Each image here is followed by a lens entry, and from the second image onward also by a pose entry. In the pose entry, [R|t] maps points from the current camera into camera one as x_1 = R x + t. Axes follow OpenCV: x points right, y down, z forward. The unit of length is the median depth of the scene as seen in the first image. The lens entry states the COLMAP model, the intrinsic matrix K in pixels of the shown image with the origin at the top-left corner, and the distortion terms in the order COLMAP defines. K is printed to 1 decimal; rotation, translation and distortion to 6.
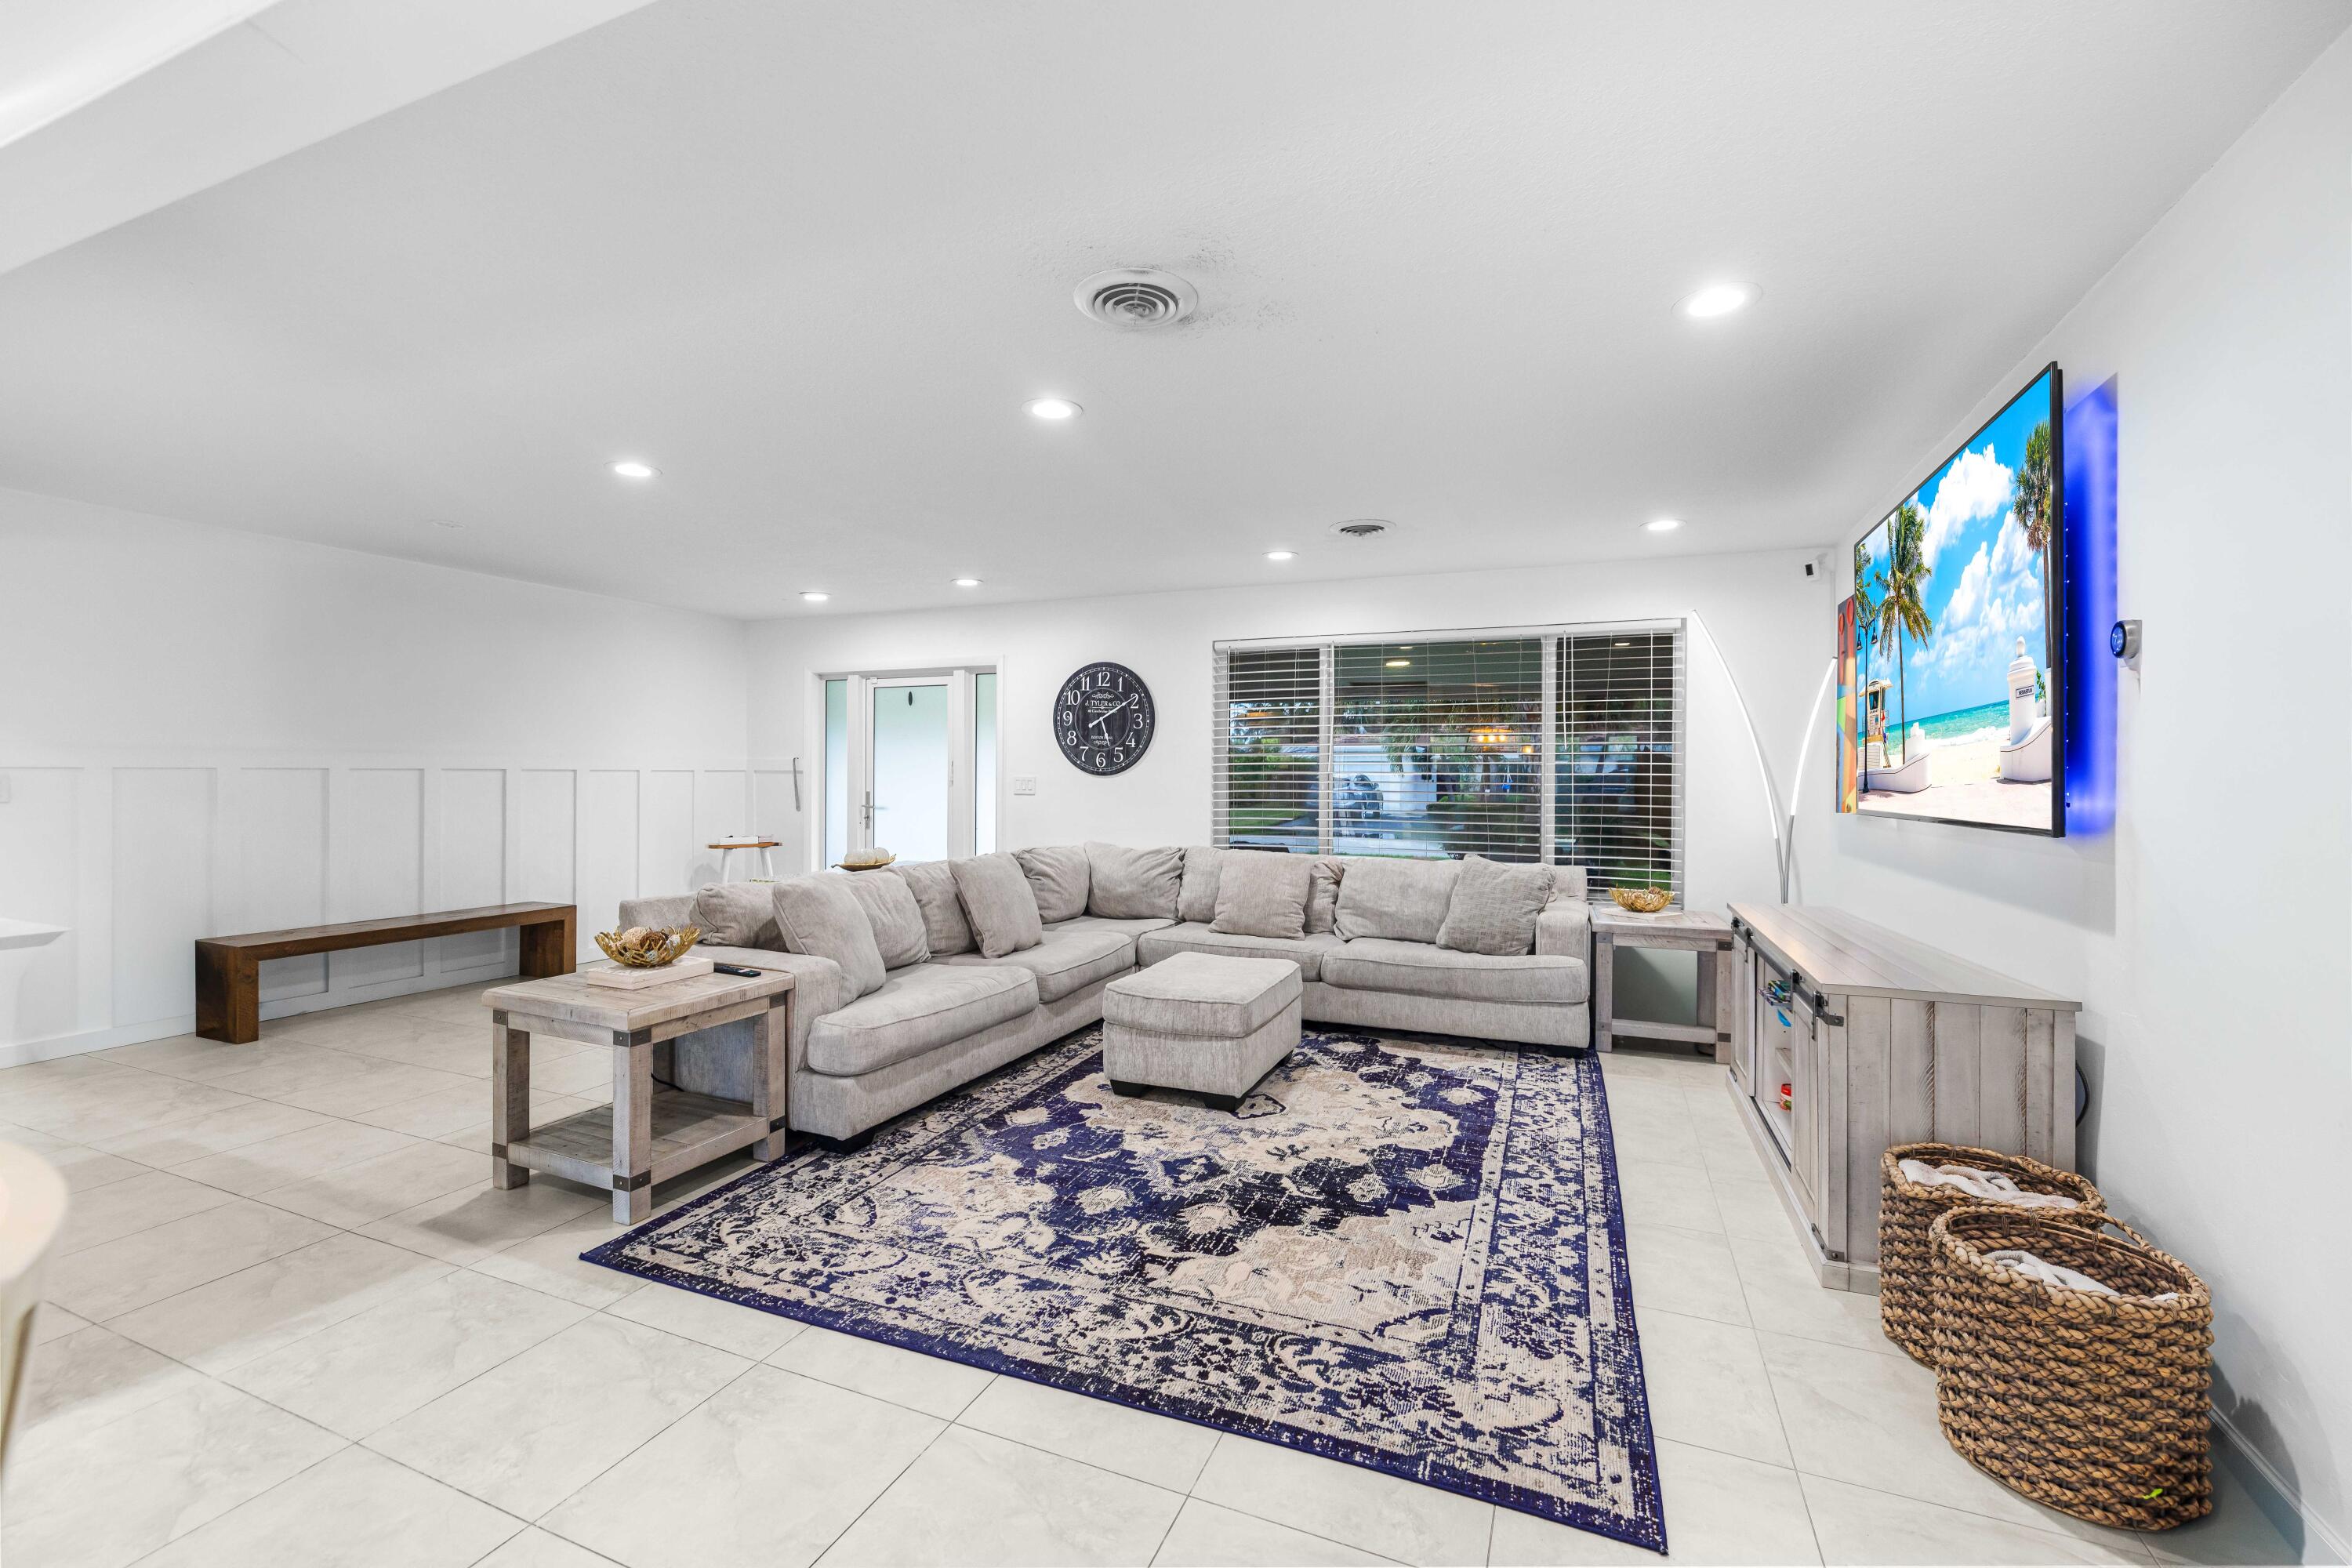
lens RADIAL K [[992.0, 0, 1158.3], [0, 992.0, 763.6], [0, 0, 1]] dist [0.001741, -0.000456]
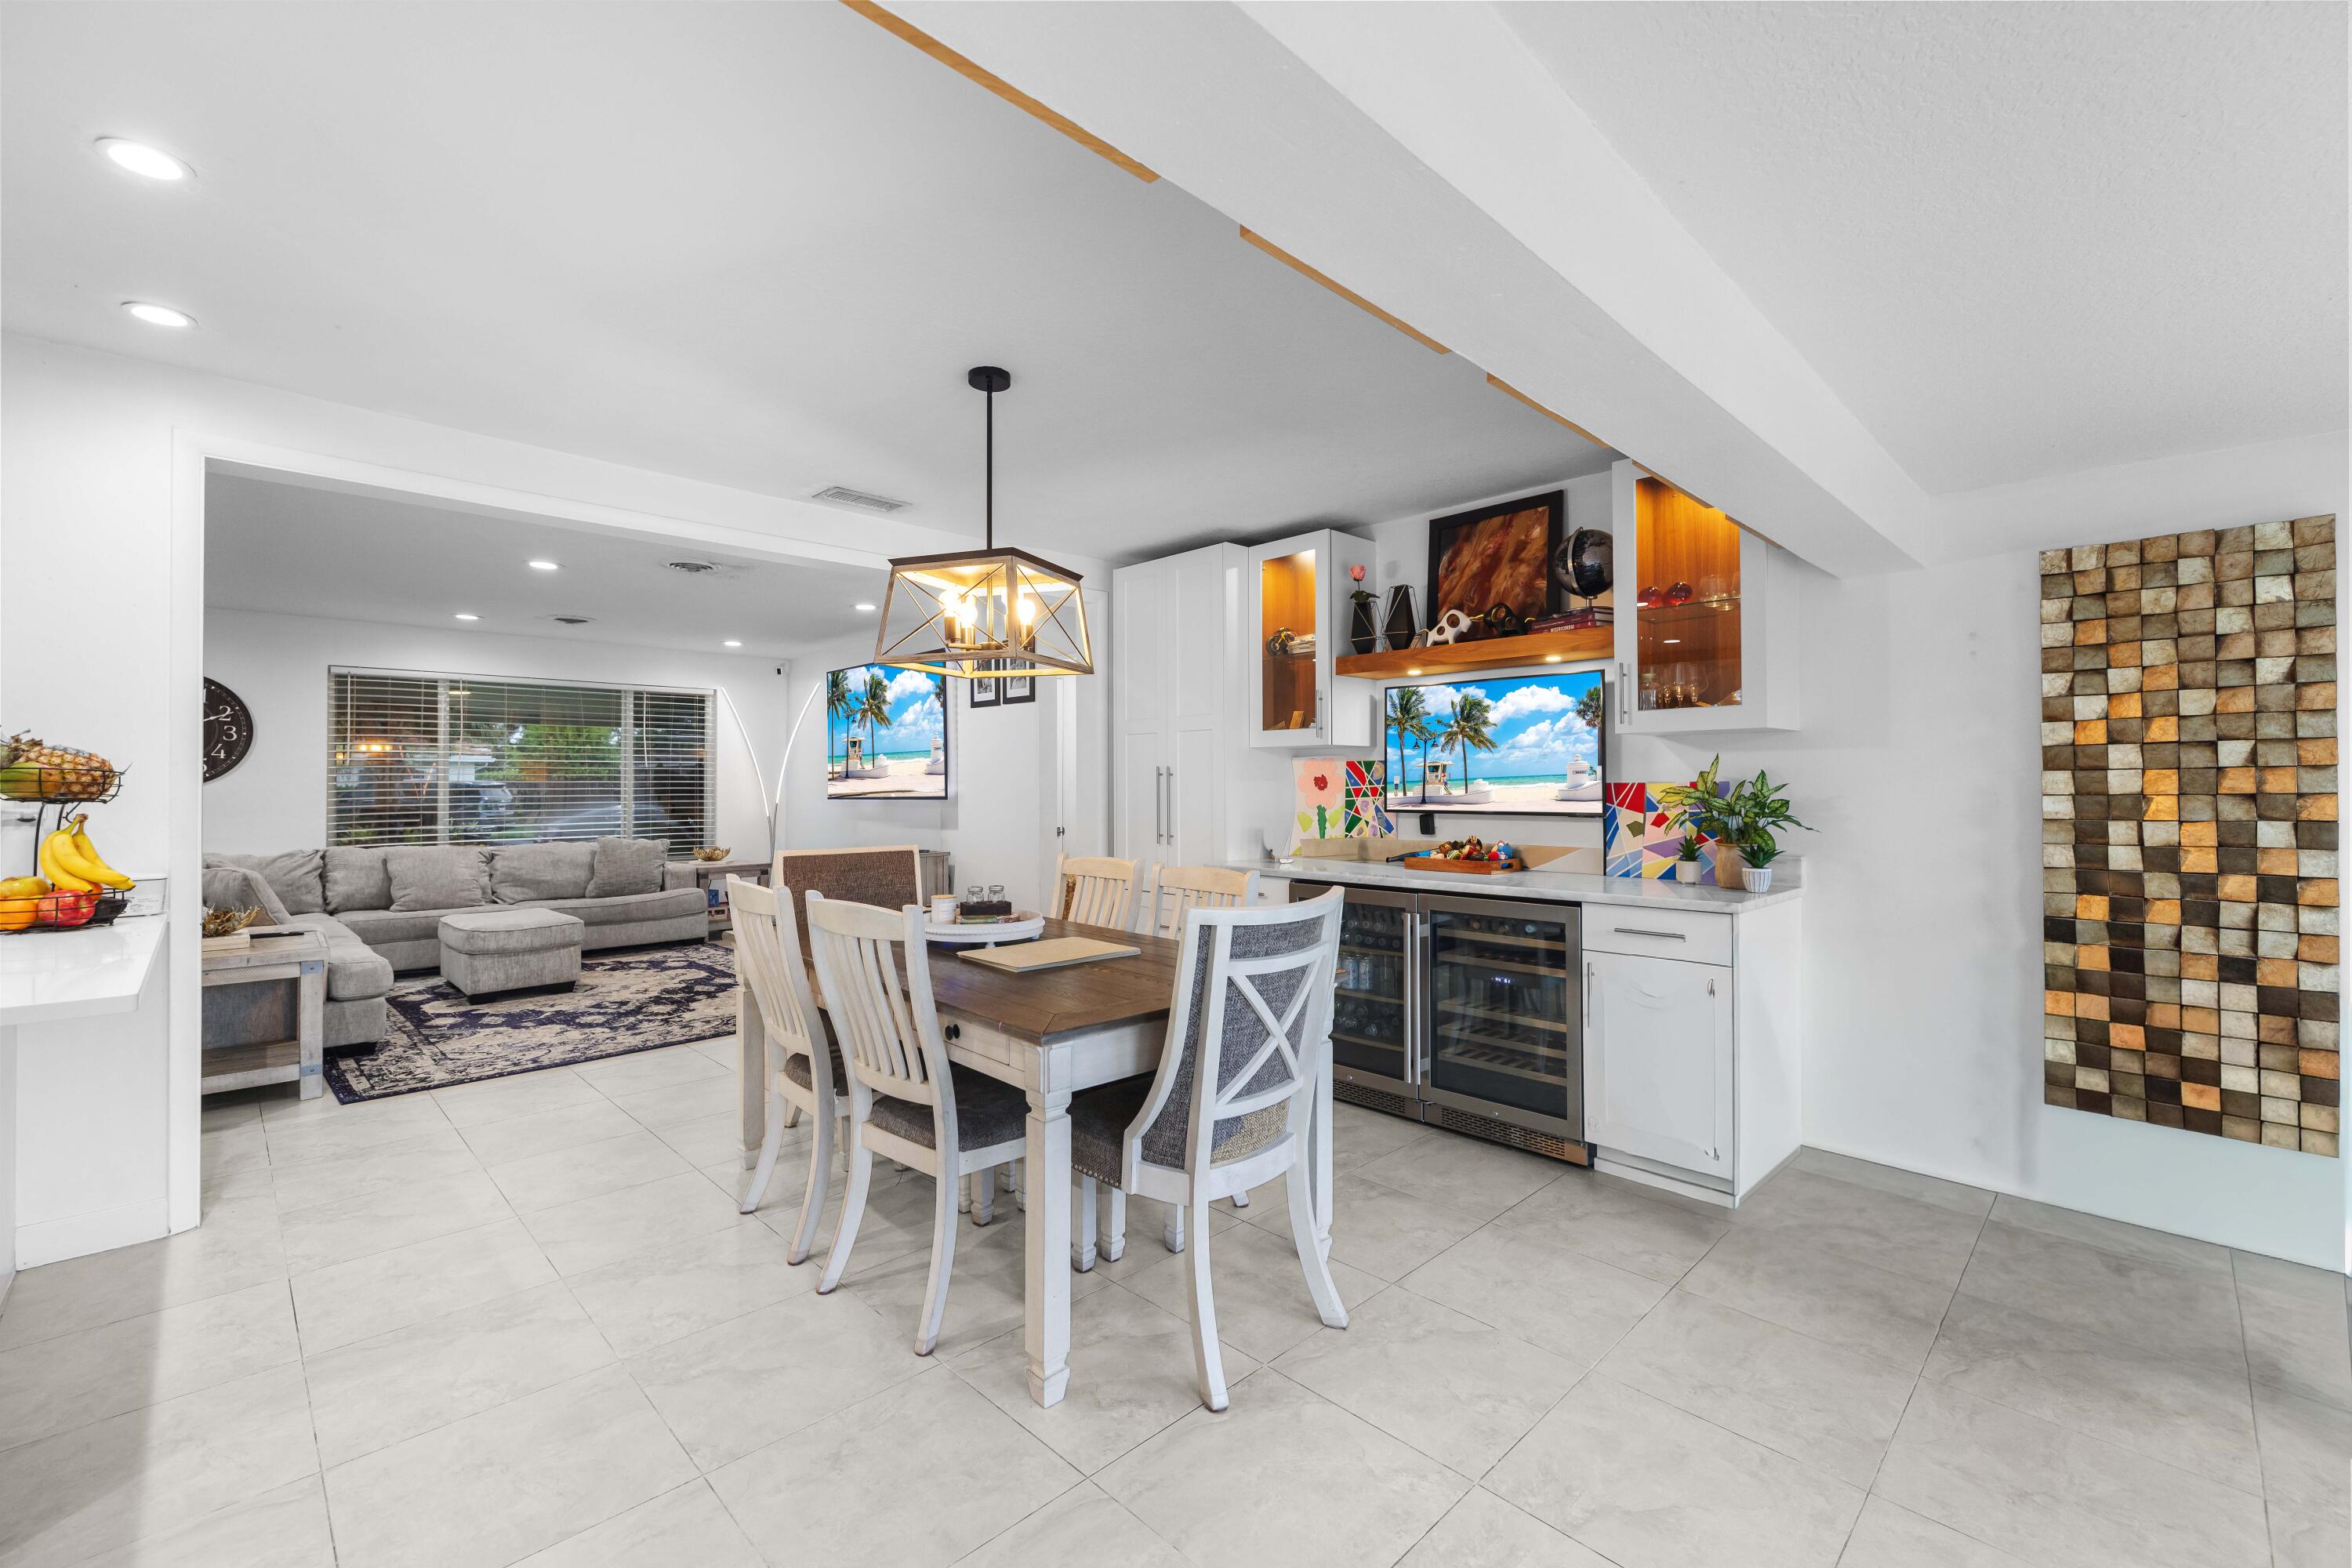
lens RADIAL K [[992.0, 0, 1178.6], [0, 992.0, 772.6], [0, 0, 1]] dist [0.001741, -0.000456]
pose [[0.371364, 0.003181, 0.928482, -1.333214], [-0.001728, 0.999995, -0.002735, -0.001924], [-0.928486, -0.000588, 0.371367, -0.649208]]
